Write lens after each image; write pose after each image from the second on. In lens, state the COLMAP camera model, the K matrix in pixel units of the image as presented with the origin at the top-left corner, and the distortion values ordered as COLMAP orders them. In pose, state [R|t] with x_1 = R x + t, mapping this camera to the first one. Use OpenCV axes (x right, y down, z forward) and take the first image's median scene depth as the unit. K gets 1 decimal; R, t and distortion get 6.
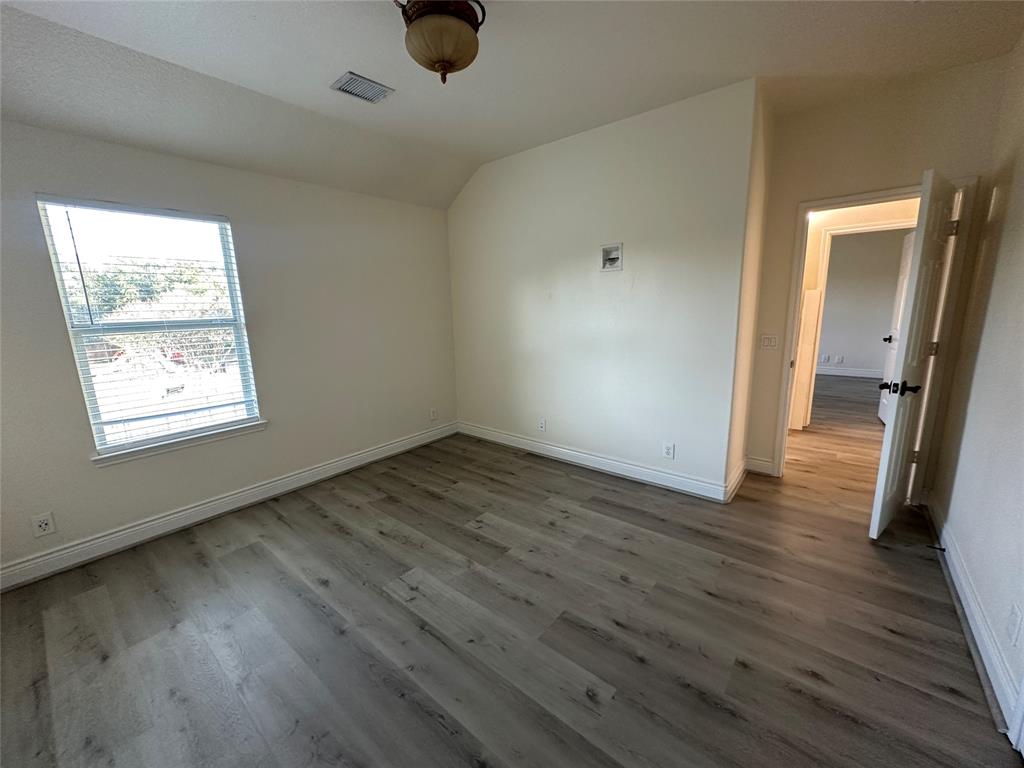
lens RADIAL K [[406.6, 0, 512.0], [0, 406.6, 384.0], [0, 0, 1]] dist [0.000510, -0.000103]
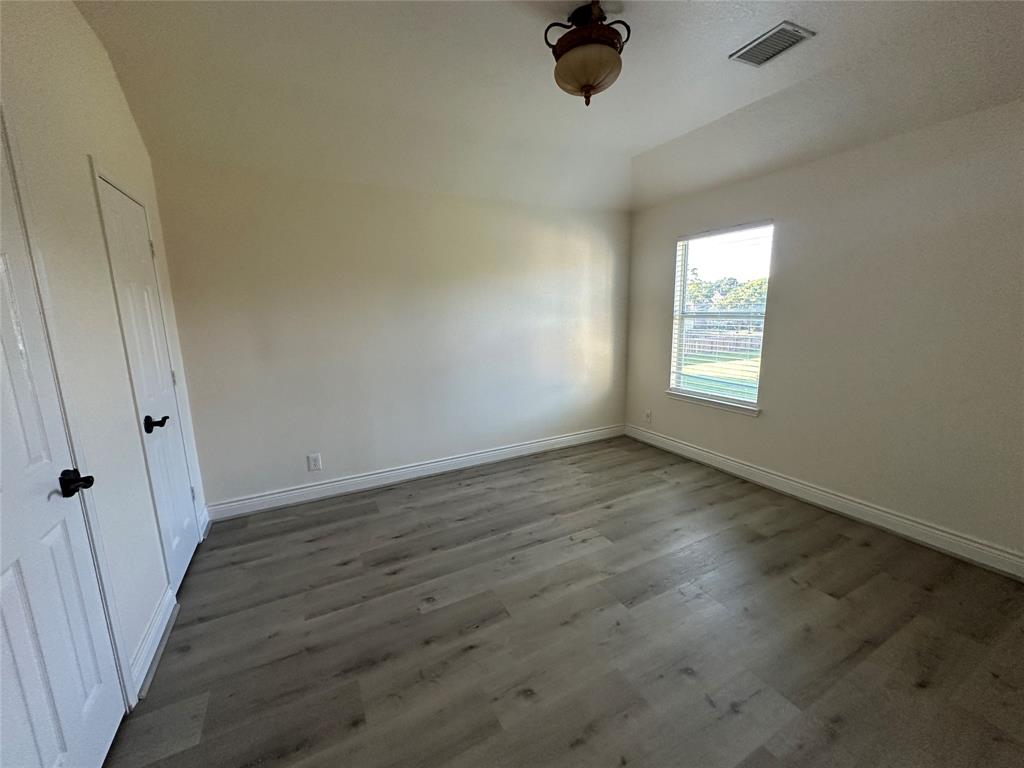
lens RADIAL K [[406.6, 0, 512.0], [0, 406.6, 384.0], [0, 0, 1]] dist [0.000510, -0.000103]
pose [[-0.386849, 0.198344, -0.900560, 0.798311], [-0.150076, 0.950032, 0.273707, -0.227636], [0.909849, 0.241036, -0.337752, 1.045801]]
